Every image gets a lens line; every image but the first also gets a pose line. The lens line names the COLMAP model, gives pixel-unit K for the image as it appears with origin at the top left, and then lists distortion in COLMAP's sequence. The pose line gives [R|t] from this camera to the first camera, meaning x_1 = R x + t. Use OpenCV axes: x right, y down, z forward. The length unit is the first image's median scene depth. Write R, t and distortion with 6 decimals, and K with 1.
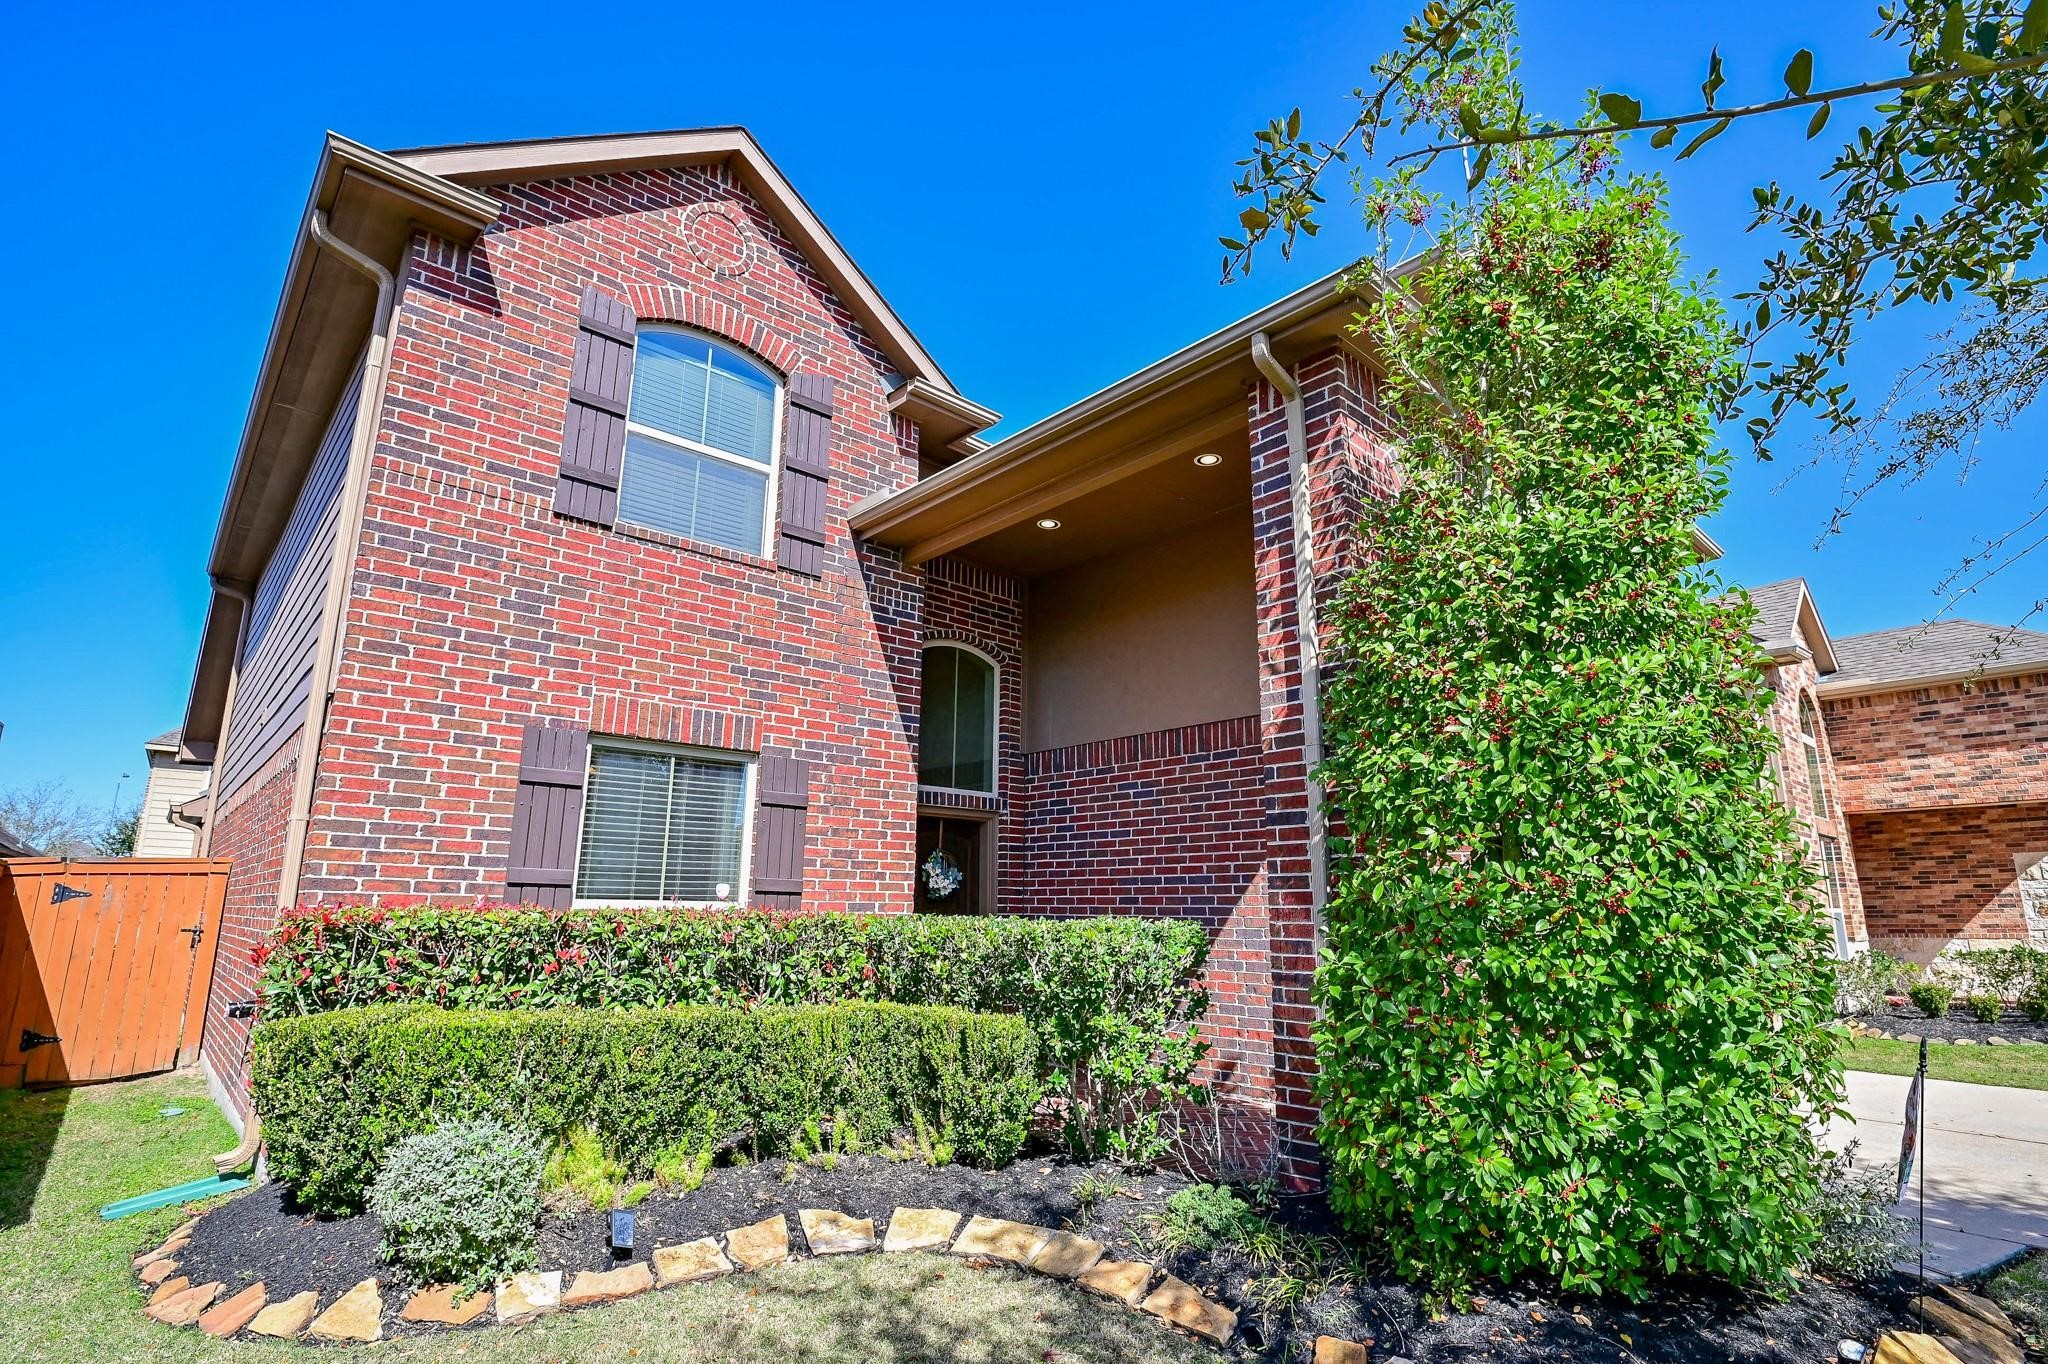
lens RADIAL K [[1007.4, 0, 1029.0], [0, 1007.4, 678.2], [0, 0, 1]] dist [-0.027863, -0.001456]
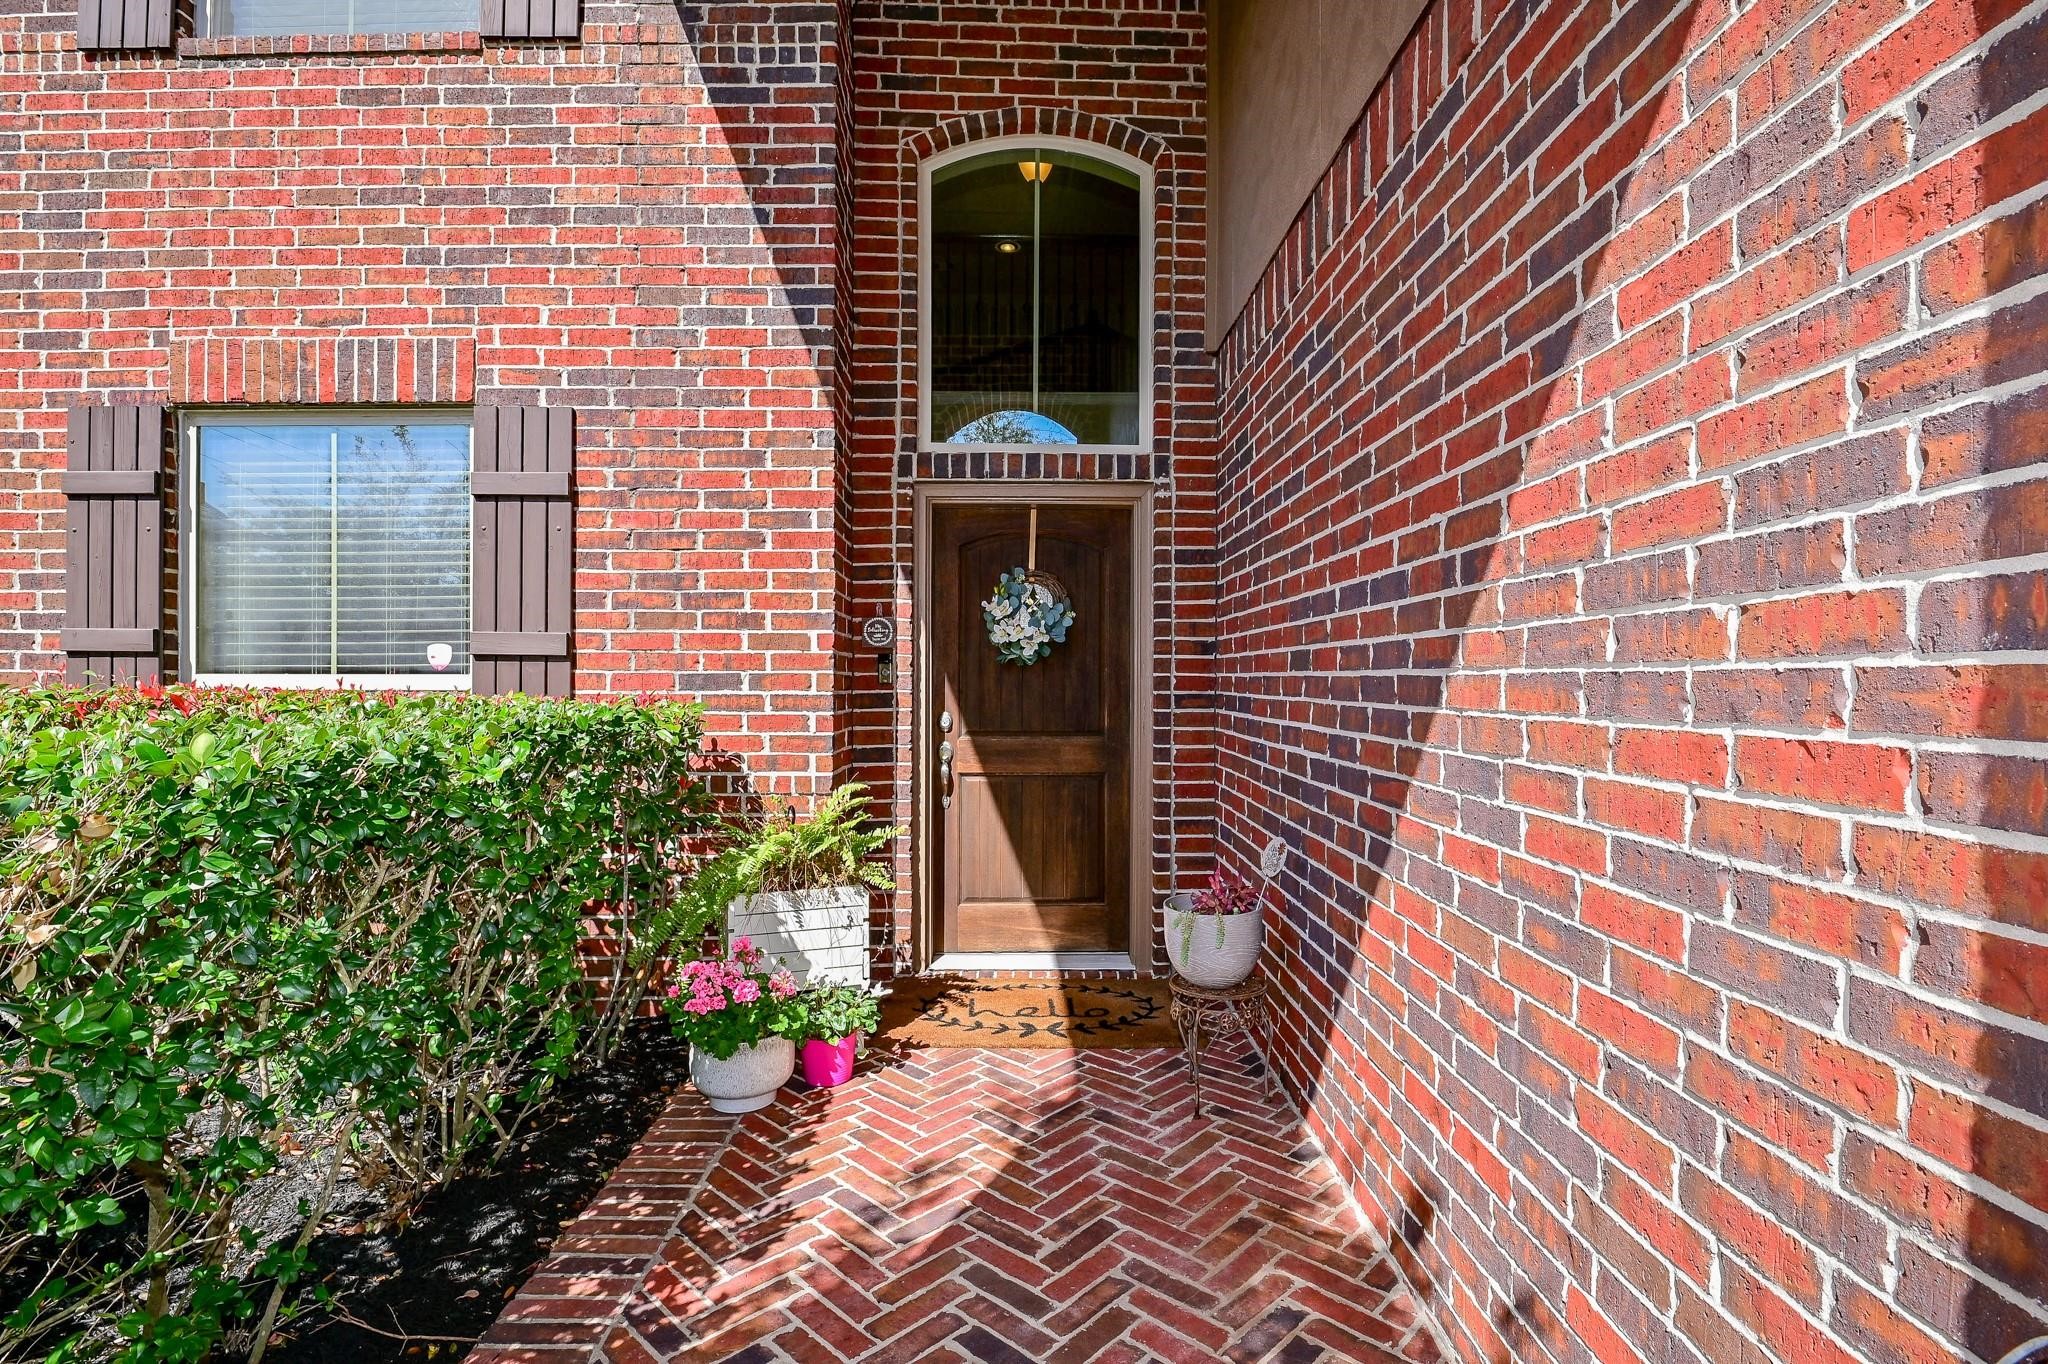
lens RADIAL K [[1007.4, 0, 1029.0], [0, 1007.4, 678.2], [0, 0, 1]] dist [-0.027863, -0.001456]
pose [[0.752431, 0.000569, -0.658671, 0.296814], [0.151765, 0.972943, 0.174208, 0.163374], [0.640949, -0.231043, 0.731986, 0.739223]]
